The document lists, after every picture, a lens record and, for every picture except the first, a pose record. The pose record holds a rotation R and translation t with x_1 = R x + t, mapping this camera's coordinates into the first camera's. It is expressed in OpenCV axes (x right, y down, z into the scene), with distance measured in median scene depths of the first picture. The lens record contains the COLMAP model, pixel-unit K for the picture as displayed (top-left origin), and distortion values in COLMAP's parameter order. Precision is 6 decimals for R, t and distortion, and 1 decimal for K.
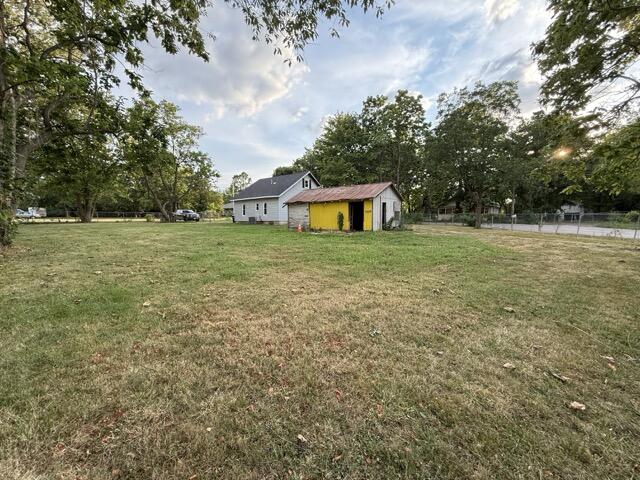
lens RADIAL K [[257.2, 0, 316.3], [0, 257.2, 243.8], [0, 0, 1]] dist [0.009391, -0.000155]
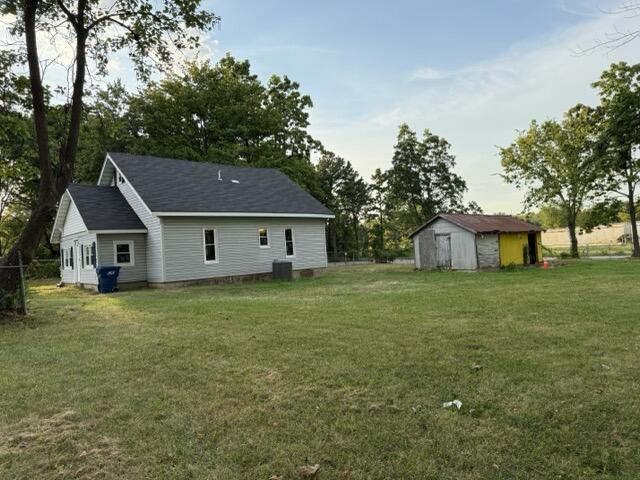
lens RADIAL K [[451.4, 0, 318.9], [0, 451.4, 246.6], [0, 0, 1]] dist [0.073098, -0.076887]
pose [[0.194512, 0.023164, 0.980627, -0.935674], [0.150780, 0.987133, -0.053225, -0.082389], [-0.969242, 0.158212, 0.188517, 0.819982]]
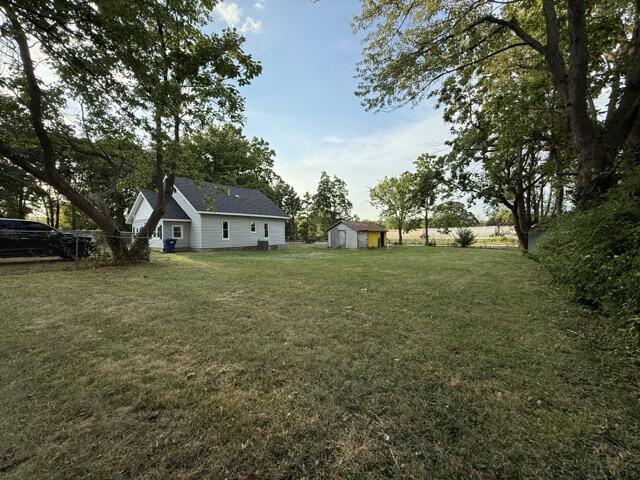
lens RADIAL K [[257.2, 0, 319.1], [0, 257.2, 243.4], [0, 0, 1]] dist [0.009391, -0.000155]
pose [[-0.007174, -0.012159, 0.999900, -1.030071], [0.106670, 0.994211, 0.012855, -0.088733], [-0.994269, 0.106752, -0.005836, 0.850603]]
